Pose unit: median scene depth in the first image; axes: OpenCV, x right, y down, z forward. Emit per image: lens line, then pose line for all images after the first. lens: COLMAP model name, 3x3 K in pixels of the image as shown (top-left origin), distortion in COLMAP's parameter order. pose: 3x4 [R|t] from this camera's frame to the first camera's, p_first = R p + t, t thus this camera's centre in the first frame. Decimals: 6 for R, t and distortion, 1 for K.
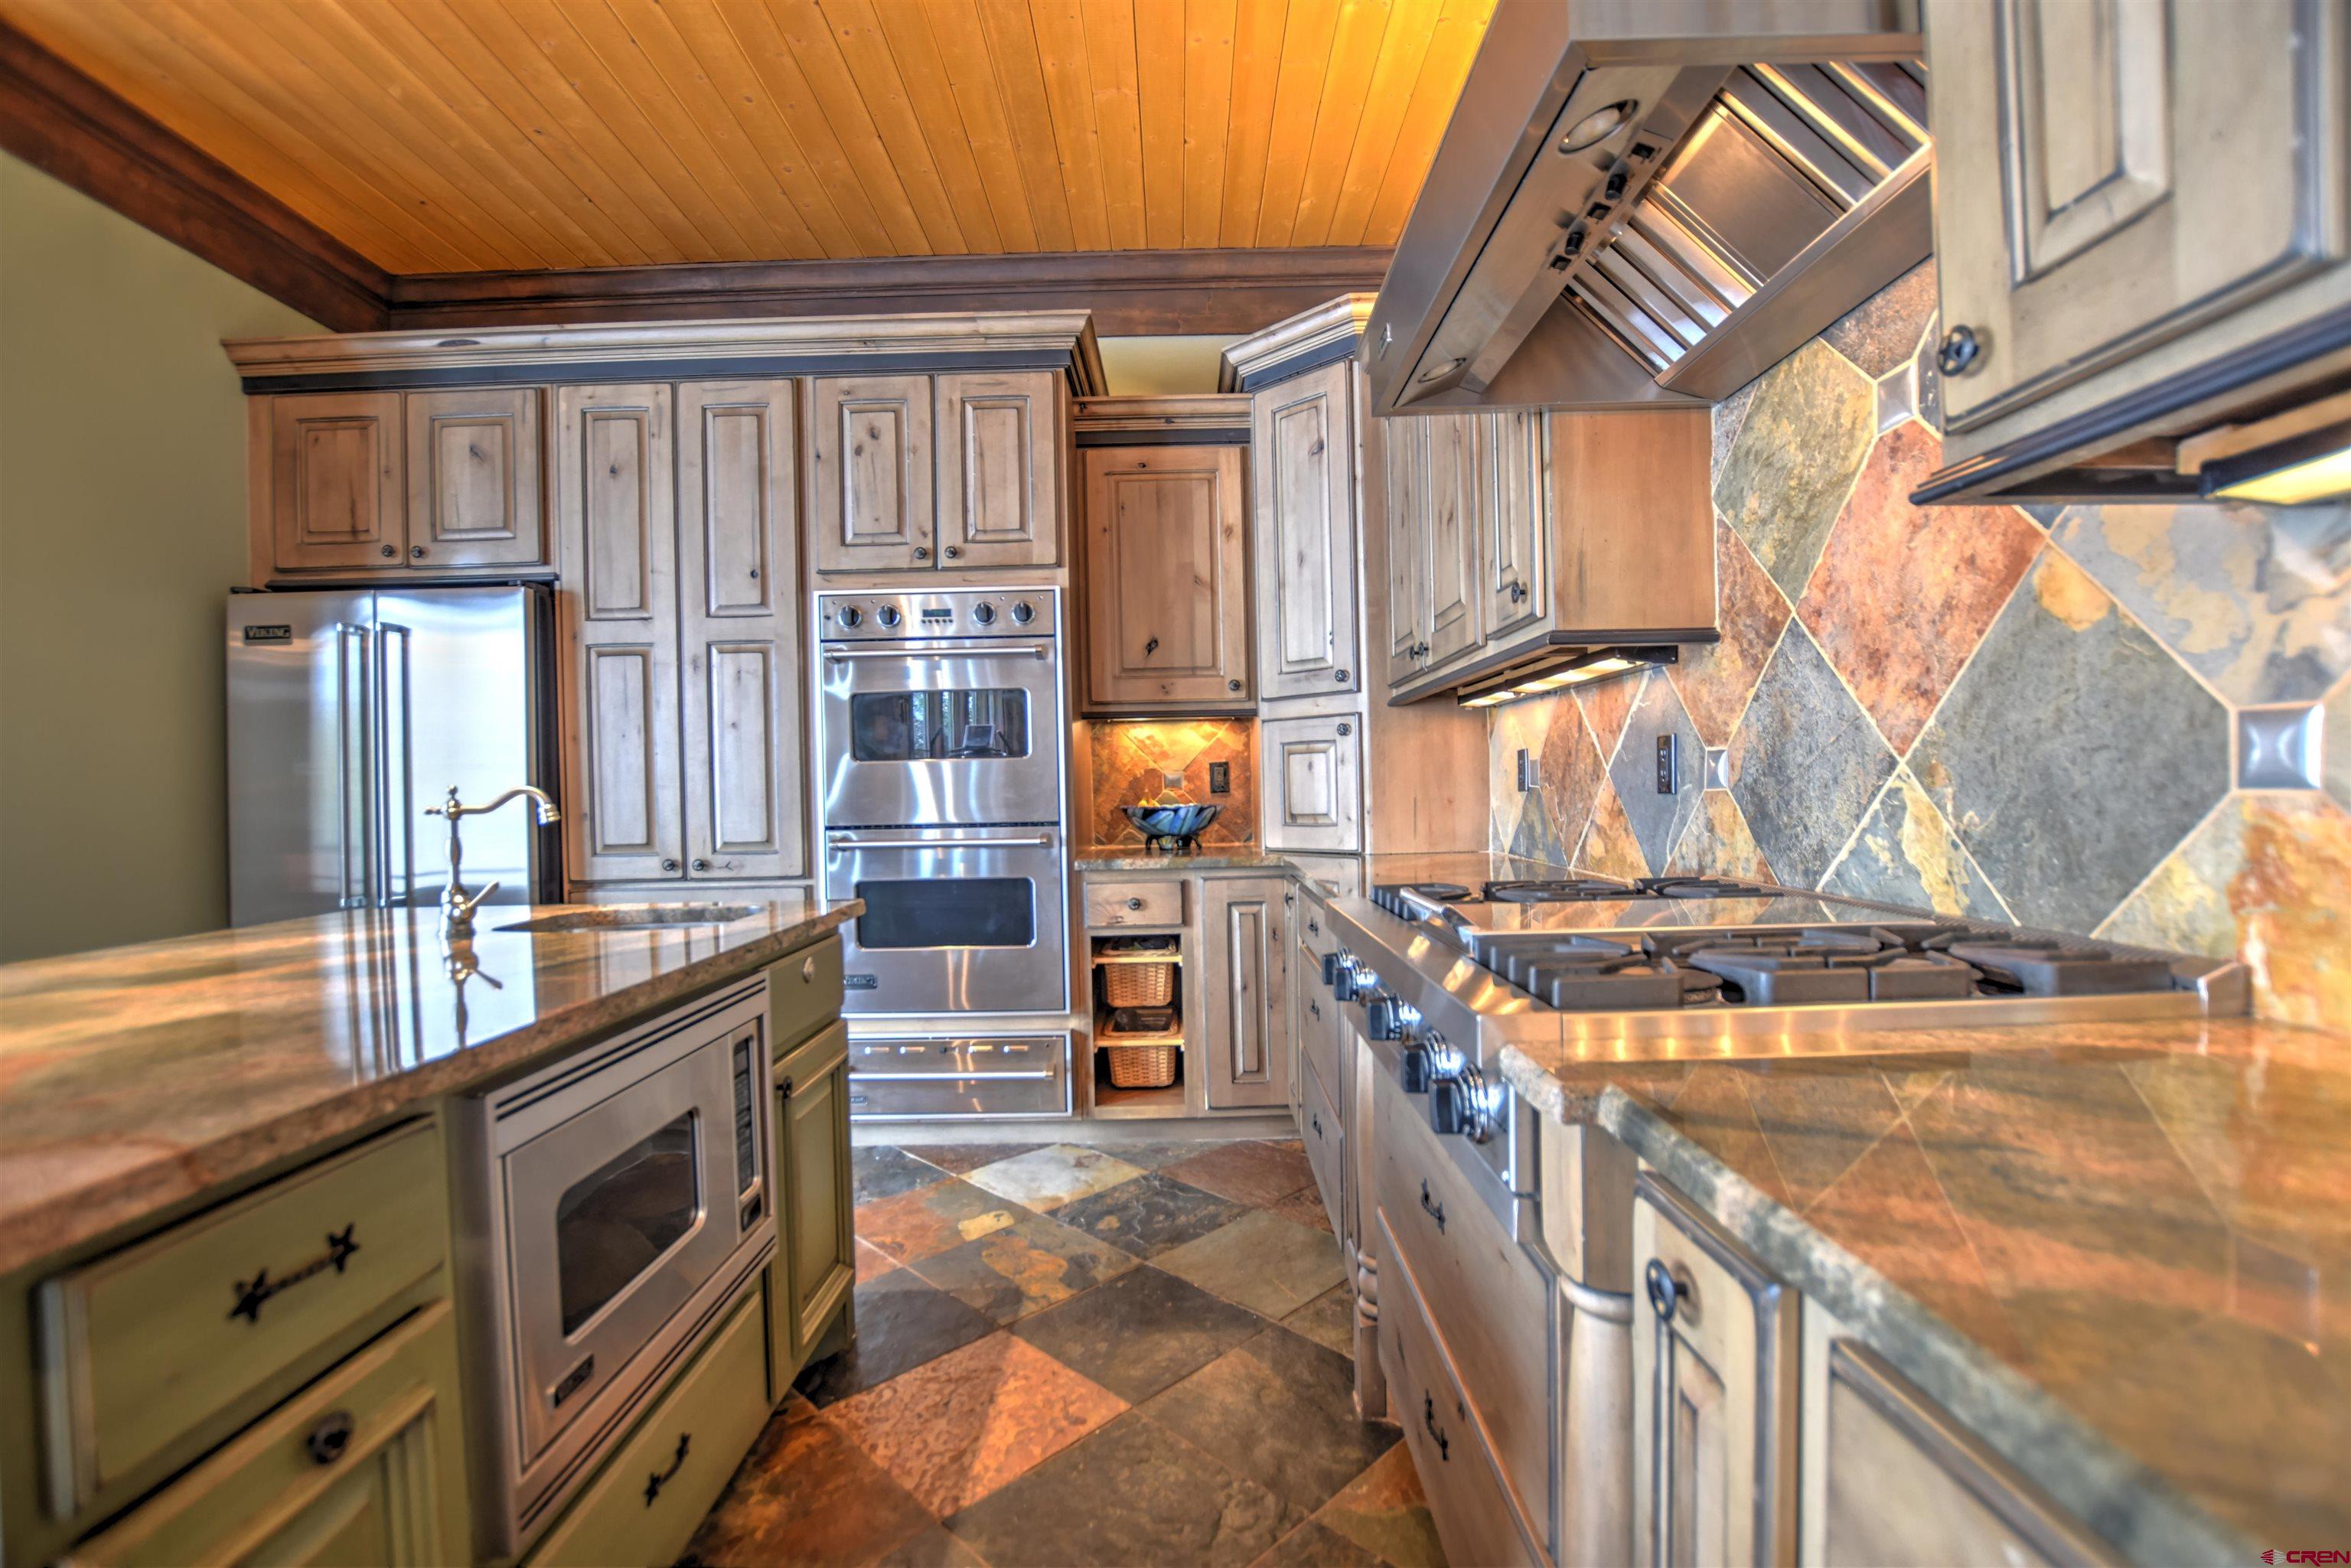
lens RADIAL K [[1041.0, 0, 1176.6], [0, 1041.0, 794.6], [0, 0, 1]] dist [-0.029566, -0.000026]
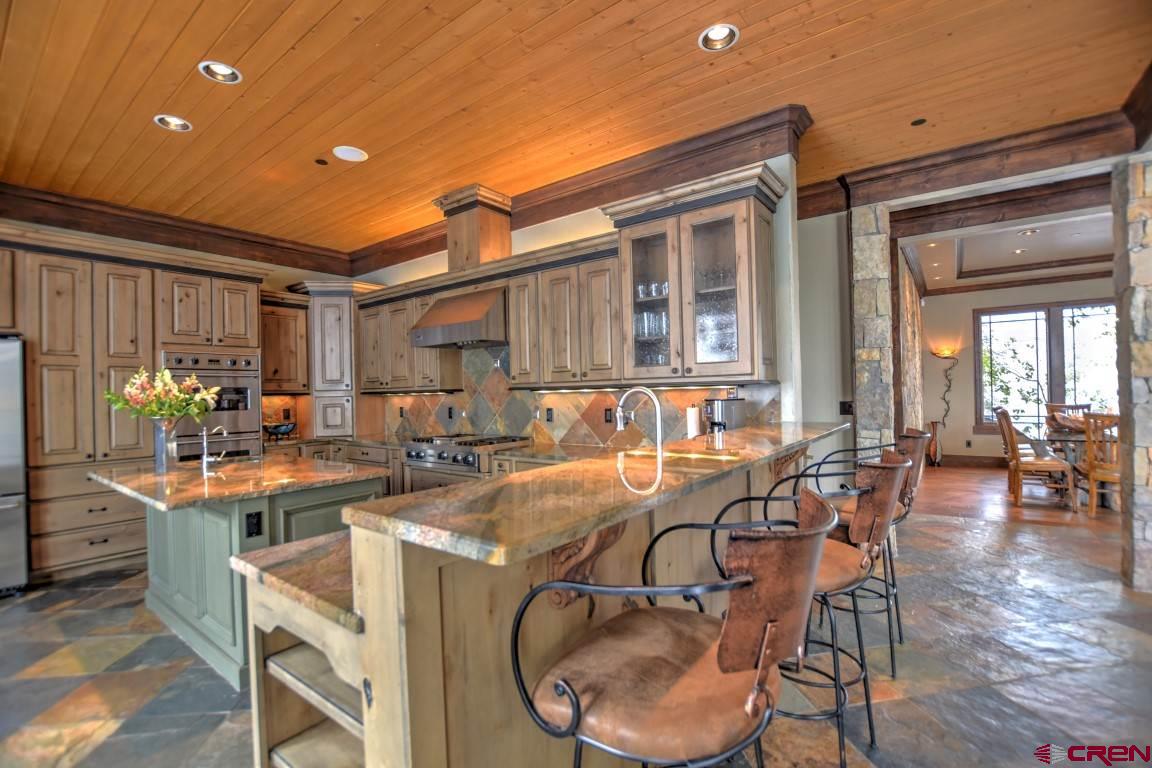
lens RADIAL K [[510.1, 0, 576.5], [0, 510.1, 389.2], [0, 0, 1]] dist [-0.029566, -0.000026]
pose [[0.602796, 0.014059, 0.797772, -0.733543], [0.014673, 0.999480, -0.028700, -0.040324], [-0.797761, 0.029006, 0.602276, -0.647775]]
